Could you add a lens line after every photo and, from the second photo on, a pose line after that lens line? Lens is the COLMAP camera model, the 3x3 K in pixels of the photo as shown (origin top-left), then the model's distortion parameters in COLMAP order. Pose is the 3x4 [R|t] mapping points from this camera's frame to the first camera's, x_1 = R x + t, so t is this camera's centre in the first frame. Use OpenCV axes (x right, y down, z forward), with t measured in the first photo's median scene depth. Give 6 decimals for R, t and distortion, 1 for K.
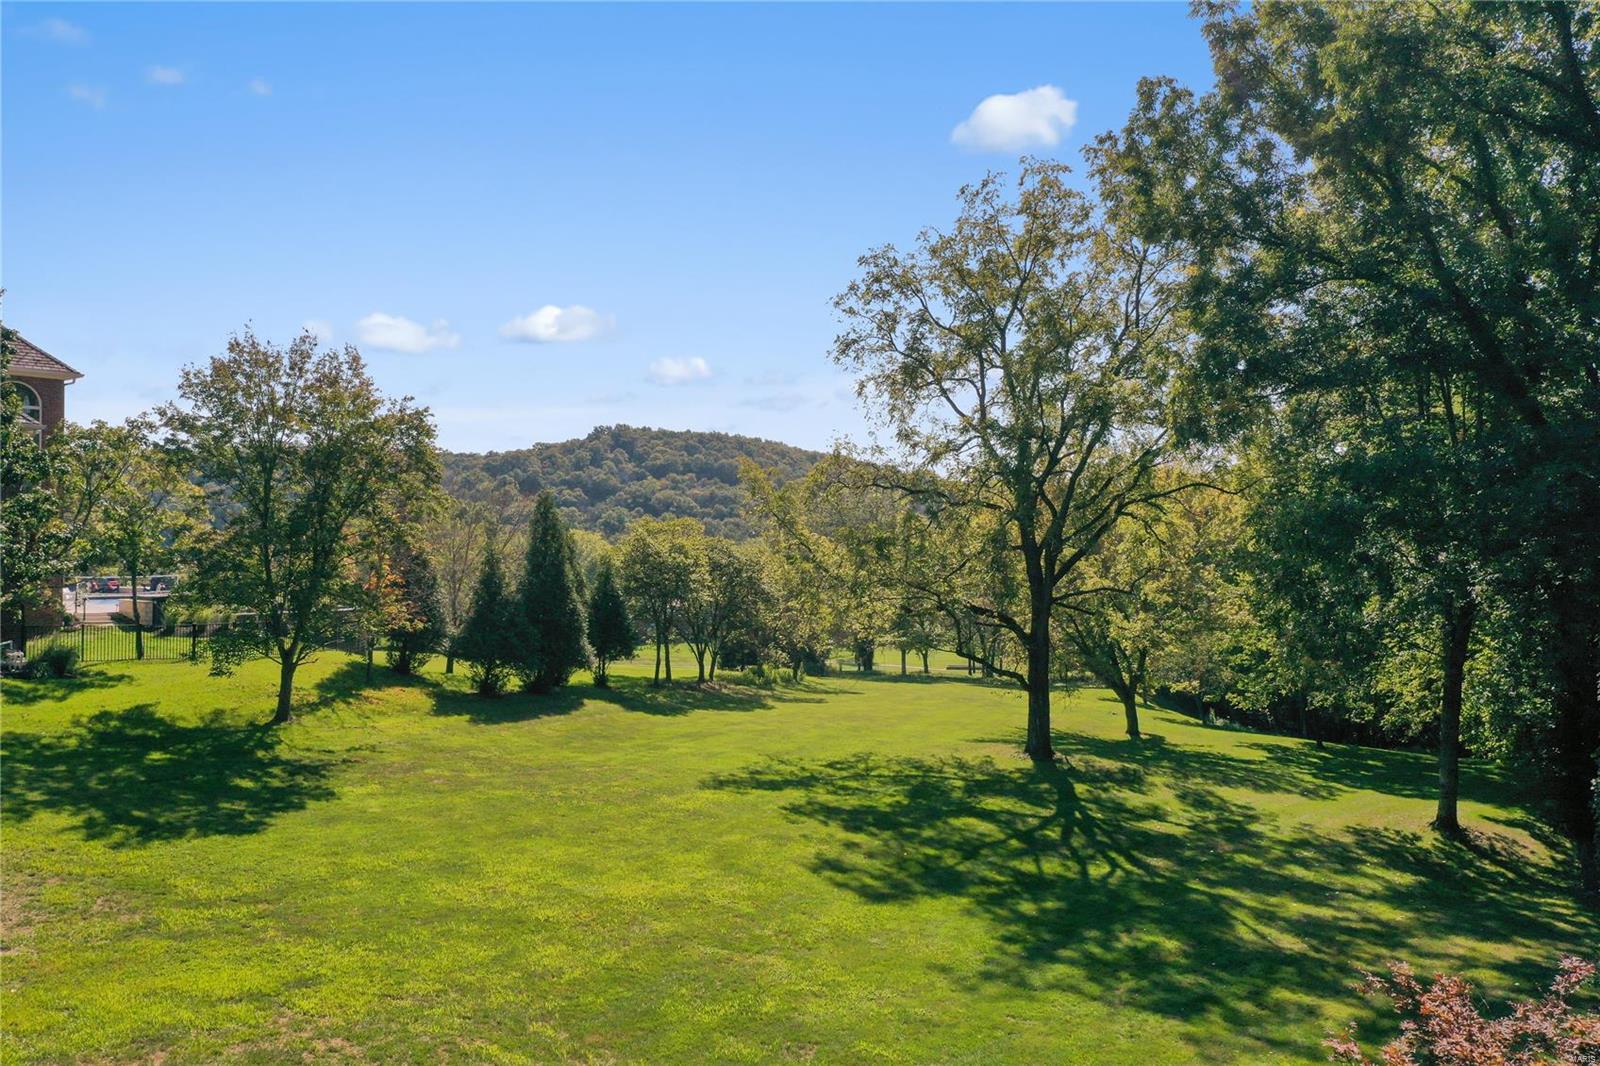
lens RADIAL K [[1277.9, 0, 800.1], [0, 1277.9, 531.1], [0, 0, 1]] dist [0.011201, 0.002248]
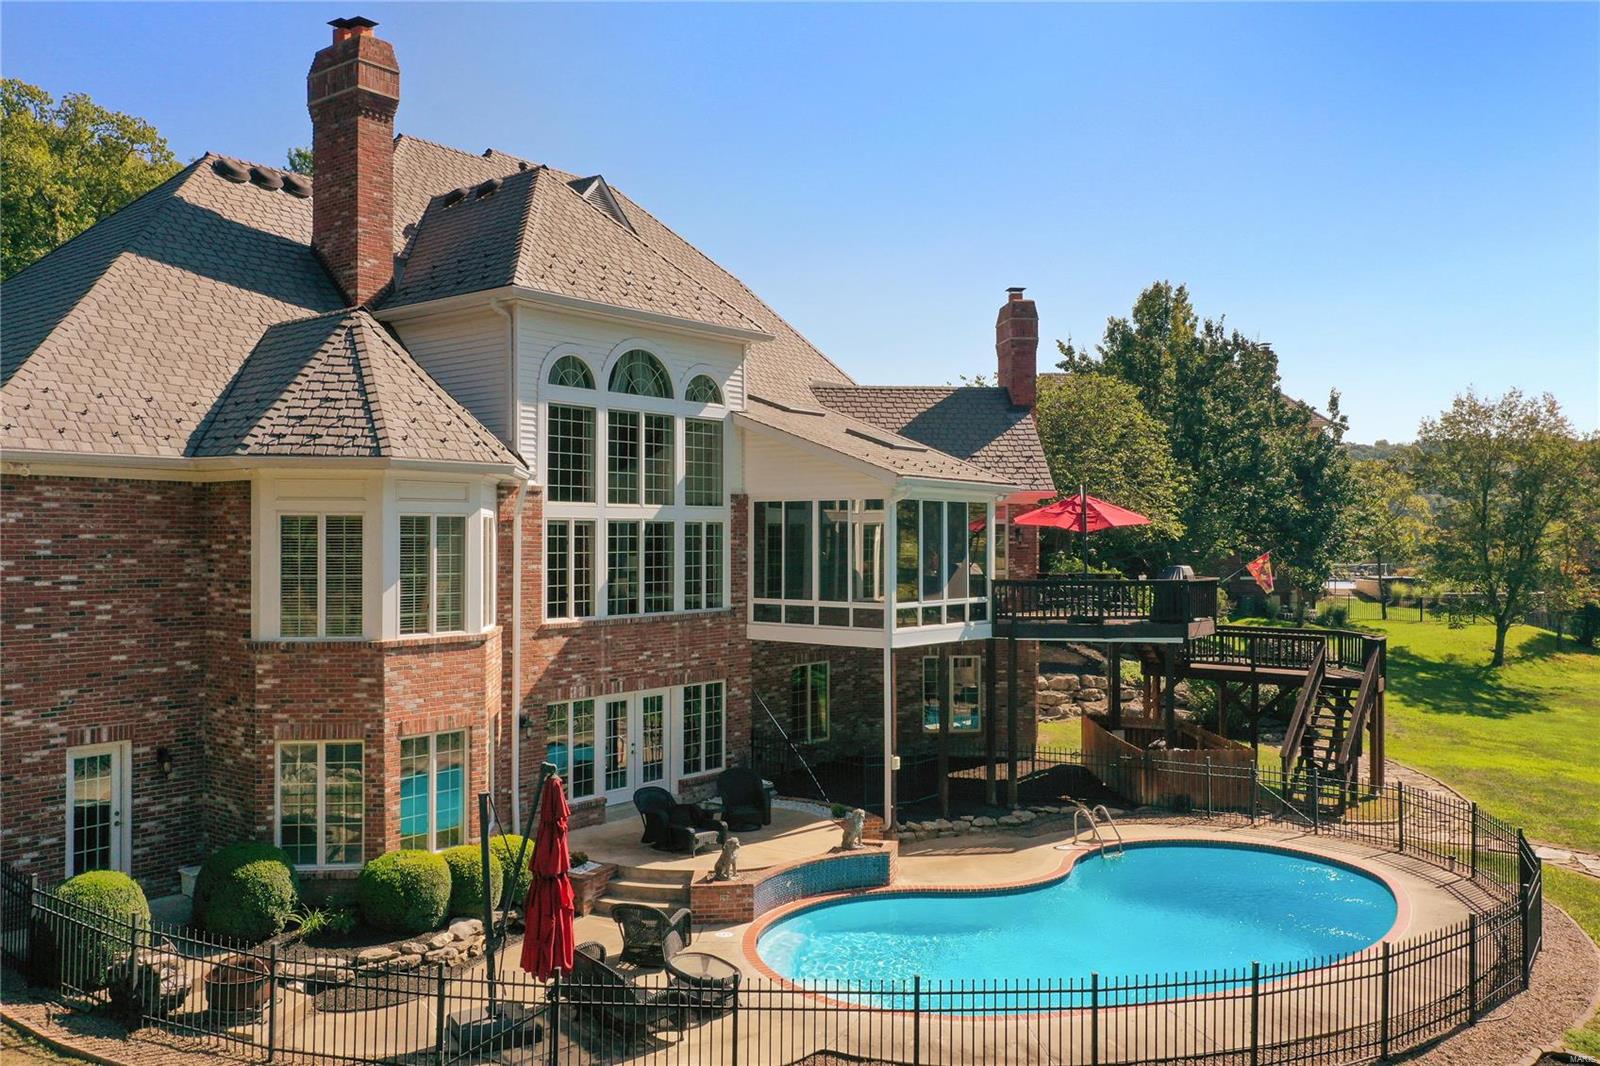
lens RADIAL K [[1277.9, 0, 800.5], [0, 1277.9, 527.2], [0, 0, 1]] dist [0.011201, 0.002248]
pose [[0.677069, -0.006503, -0.735891, 0.116804], [0.005366, 0.999978, -0.003899, -0.002978], [0.735900, -0.001309, 0.677089, -0.524805]]
